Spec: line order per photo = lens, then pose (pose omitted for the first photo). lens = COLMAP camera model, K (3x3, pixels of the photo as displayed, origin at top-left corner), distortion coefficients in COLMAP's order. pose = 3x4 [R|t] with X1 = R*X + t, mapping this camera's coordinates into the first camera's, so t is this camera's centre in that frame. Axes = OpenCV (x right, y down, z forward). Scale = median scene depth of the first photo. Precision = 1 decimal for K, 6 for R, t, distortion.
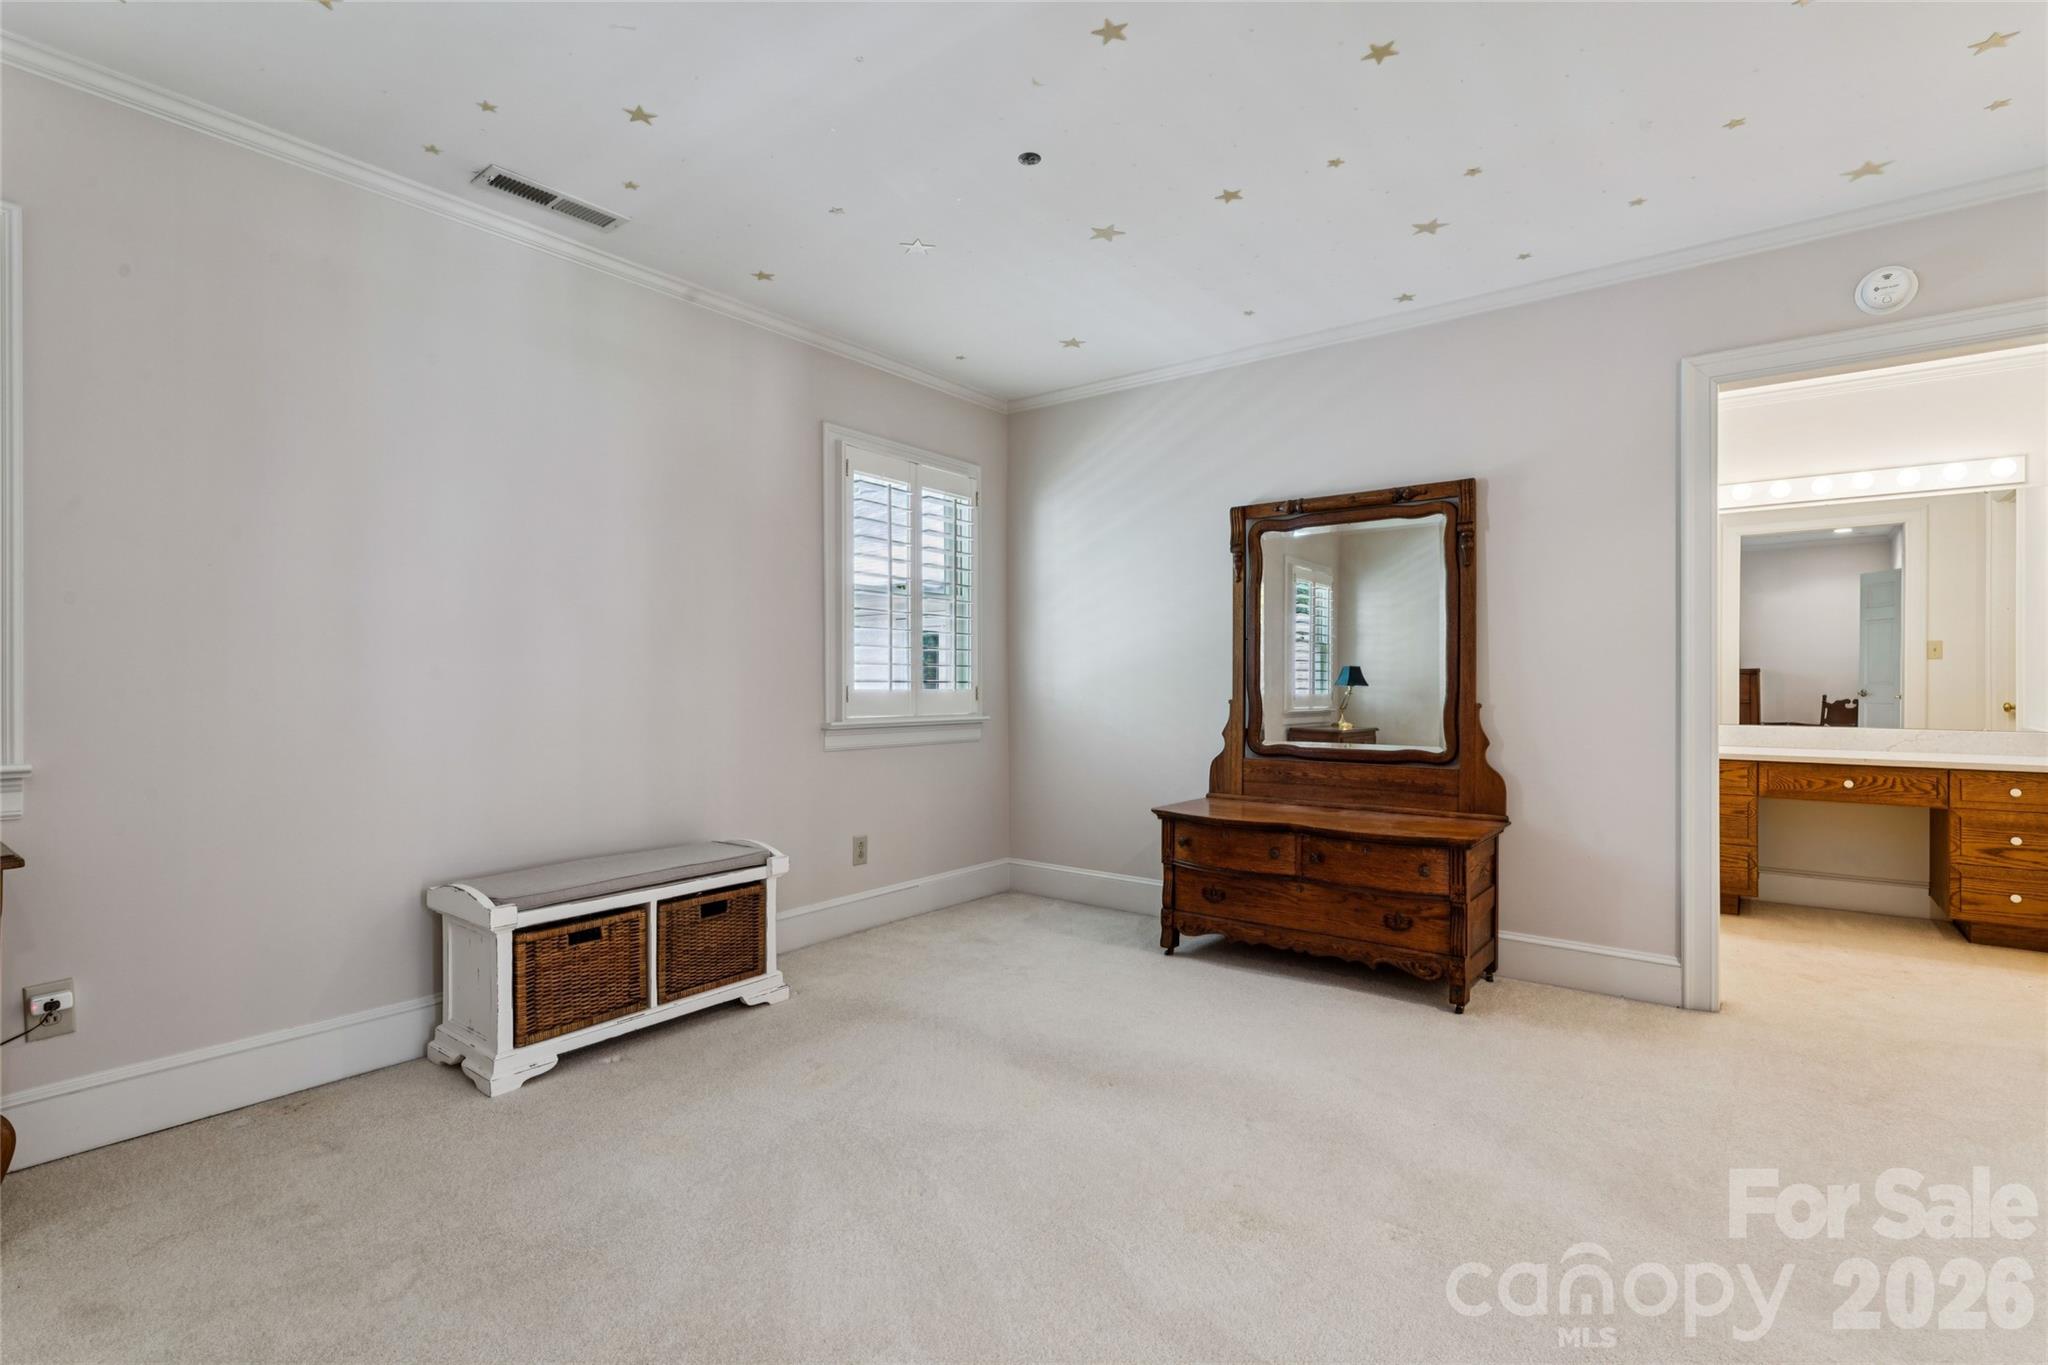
lens RADIAL K [[958.4, 0, 1019.5], [0, 958.4, 674.2], [0, 0, 1]] dist [-0.001167, -0.000682]
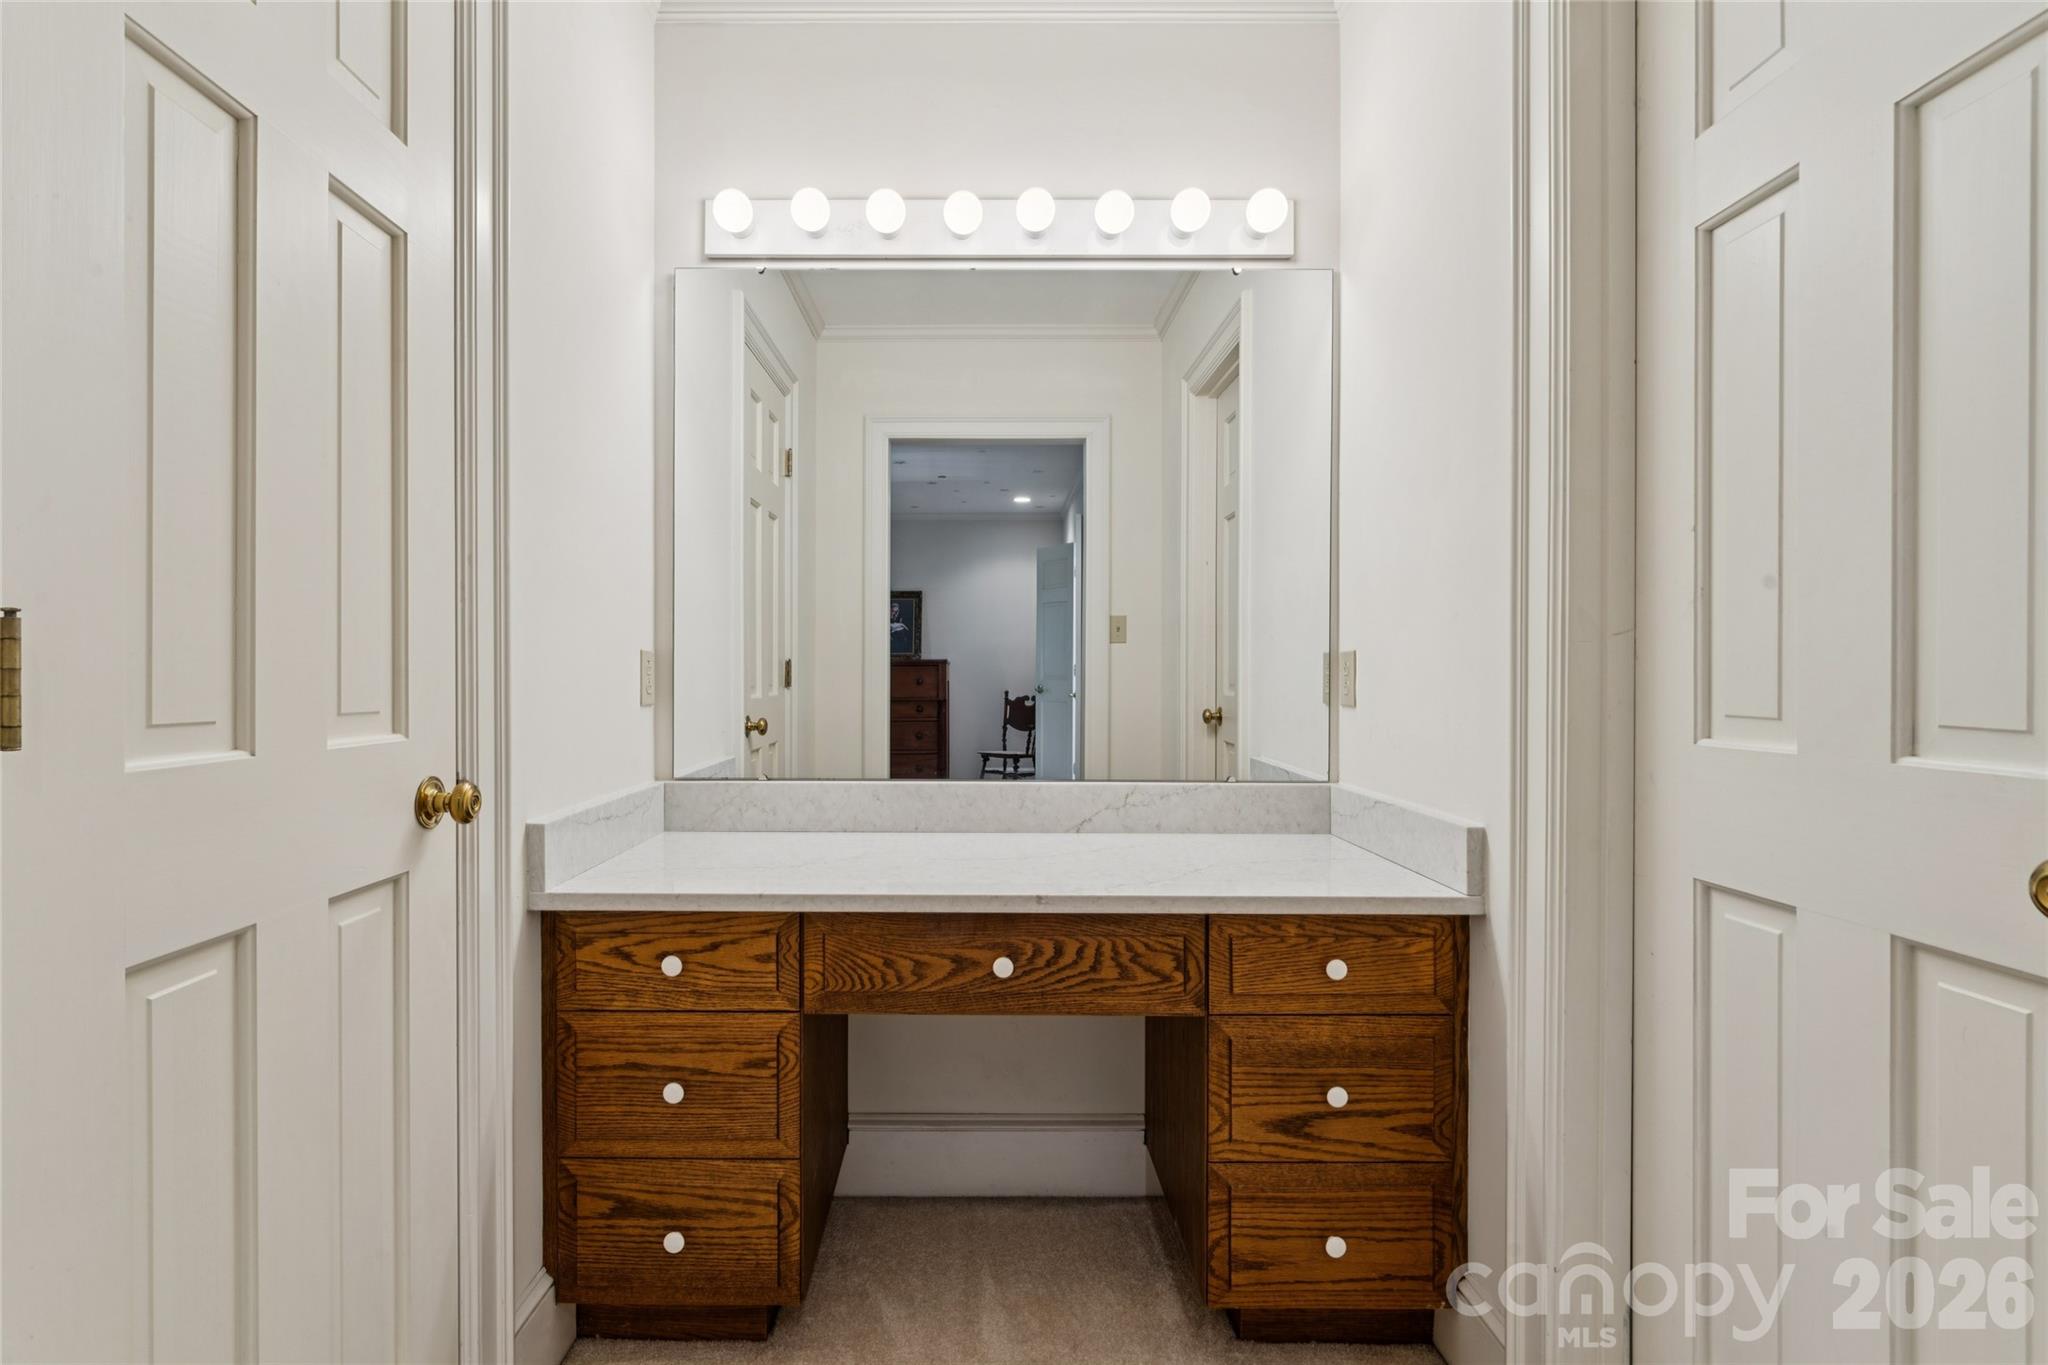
lens RADIAL K [[958.4, 0, 1019.5], [0, 958.4, 674.2], [0, 0, 1]] dist [-0.001167, -0.000682]
pose [[0.765131, -0.001448, 0.643873, 0.661480], [-0.002469, 0.999984, 0.005183, 0.004920], [-0.643870, -0.005555, 0.765115, 0.746550]]
